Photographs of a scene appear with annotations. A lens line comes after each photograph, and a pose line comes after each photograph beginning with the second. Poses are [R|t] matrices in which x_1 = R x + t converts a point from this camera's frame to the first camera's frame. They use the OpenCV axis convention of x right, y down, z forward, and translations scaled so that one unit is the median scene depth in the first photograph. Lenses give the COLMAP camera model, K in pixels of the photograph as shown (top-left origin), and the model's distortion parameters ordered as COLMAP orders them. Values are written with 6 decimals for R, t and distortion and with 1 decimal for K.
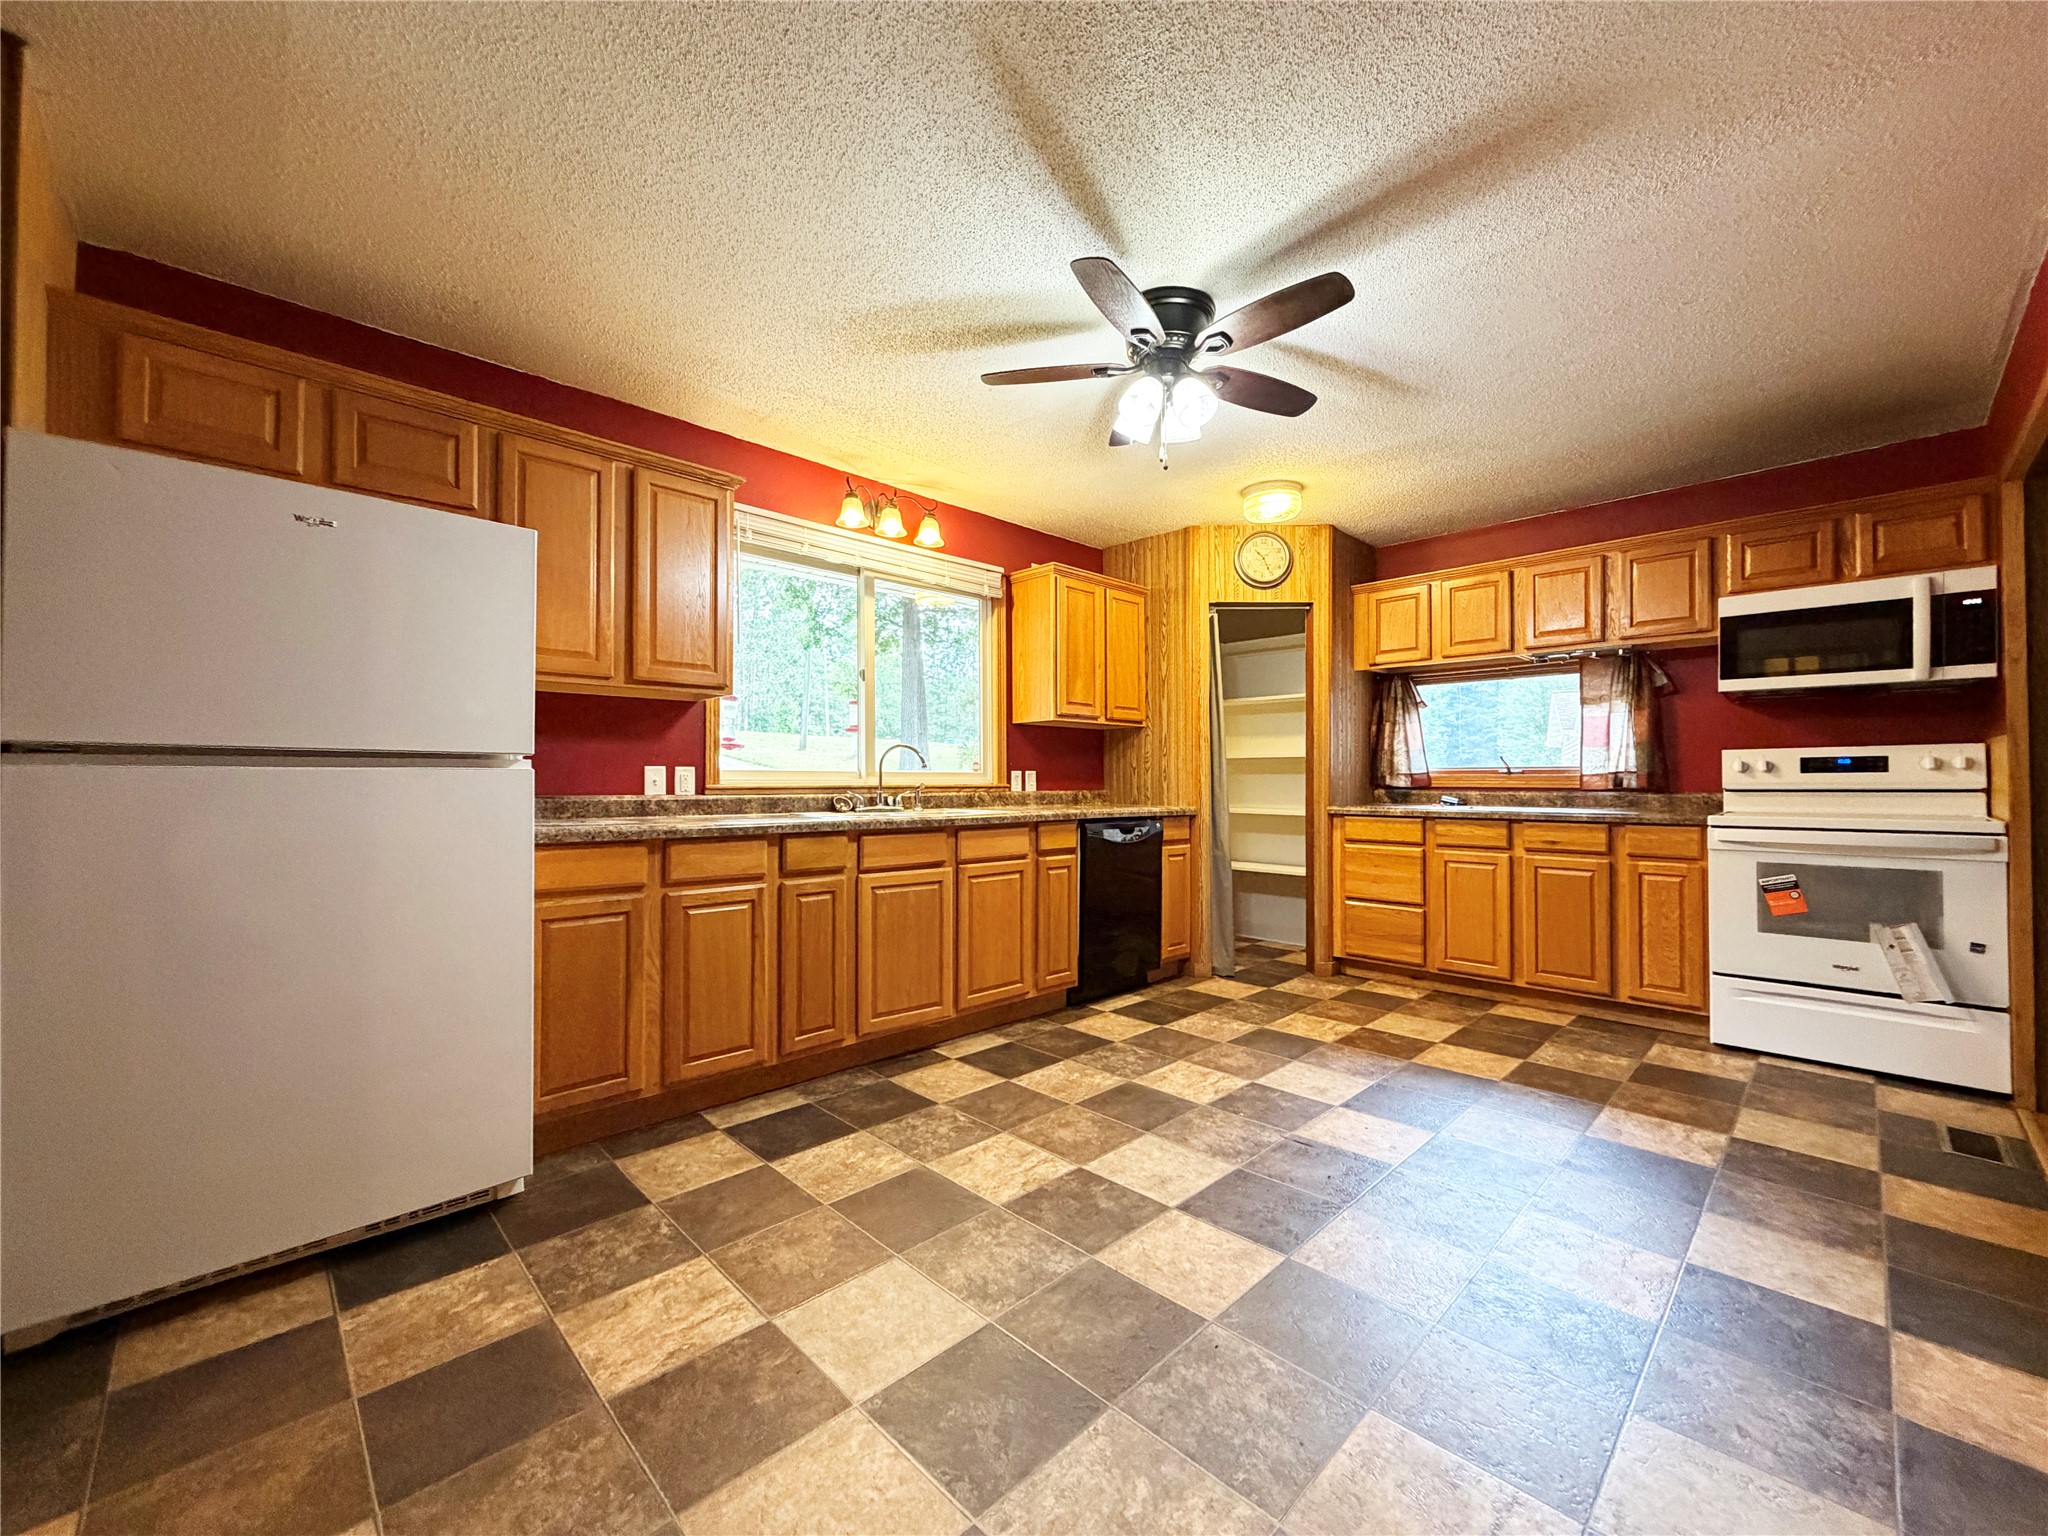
lens RADIAL K [[816.9, 0, 1020.6], [0, 816.9, 774.3], [0, 0, 1]] dist [-0.002014, -0.000242]
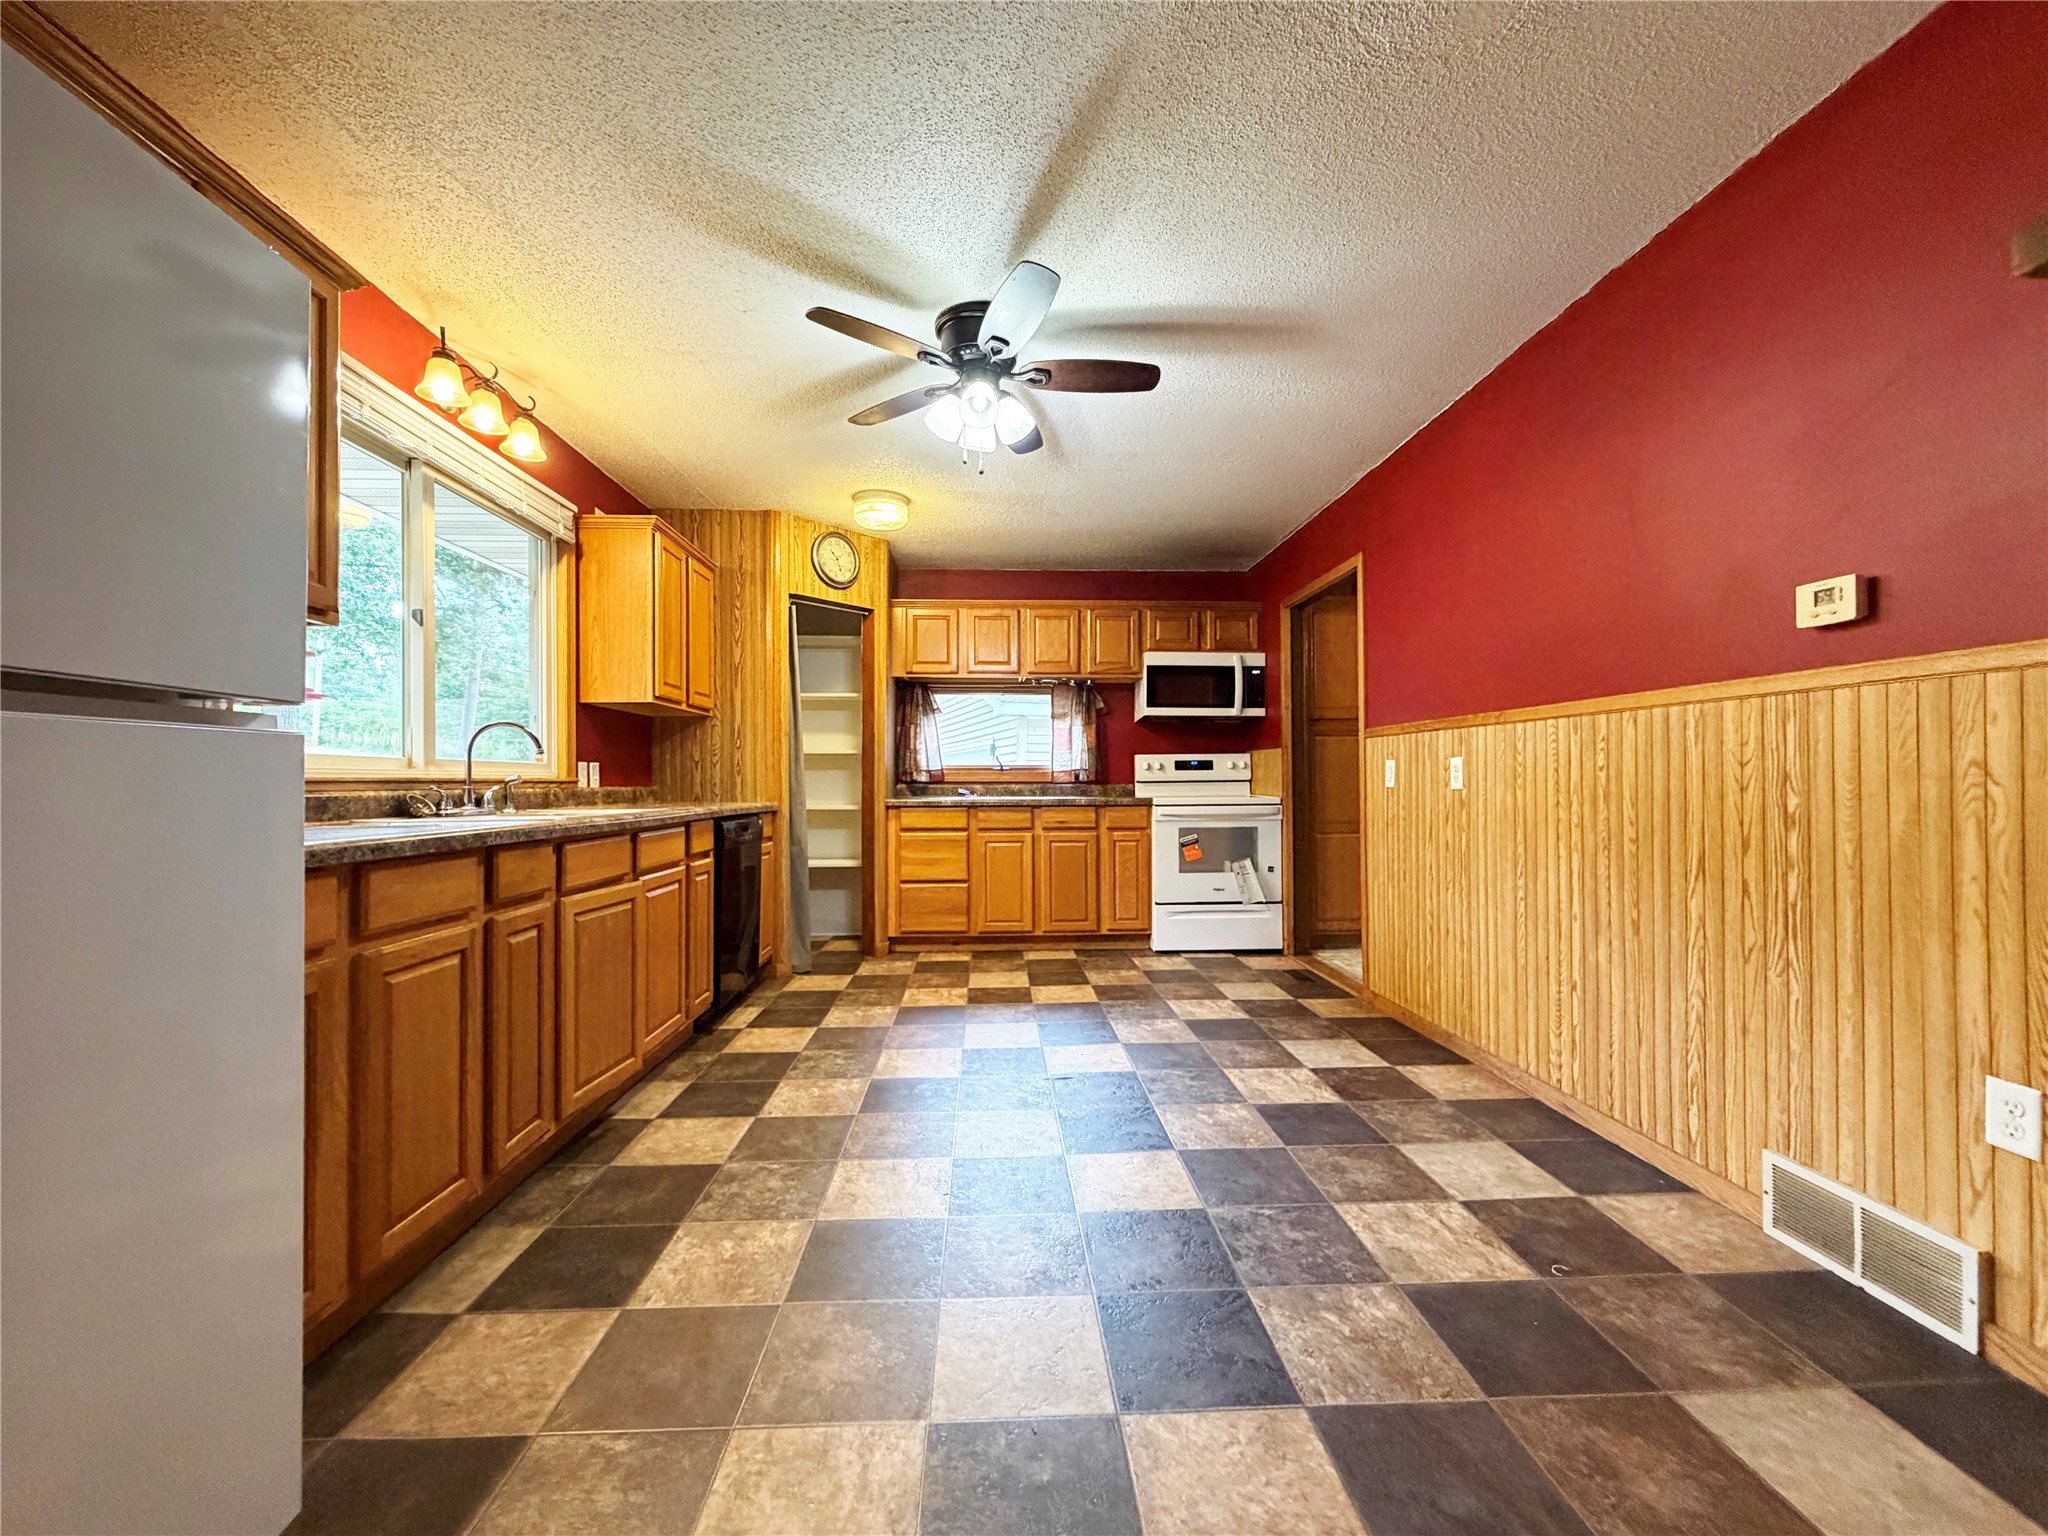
lens RADIAL K [[816.9, 0, 1025.4], [0, 816.9, 771.5], [0, 0, 1]] dist [-0.002014, -0.000242]
pose [[0.661579, 0.007280, 0.749840, -0.368830], [-0.001839, 0.999966, -0.008085, 0.012578], [-0.749874, 0.003970, 0.661569, 0.166772]]
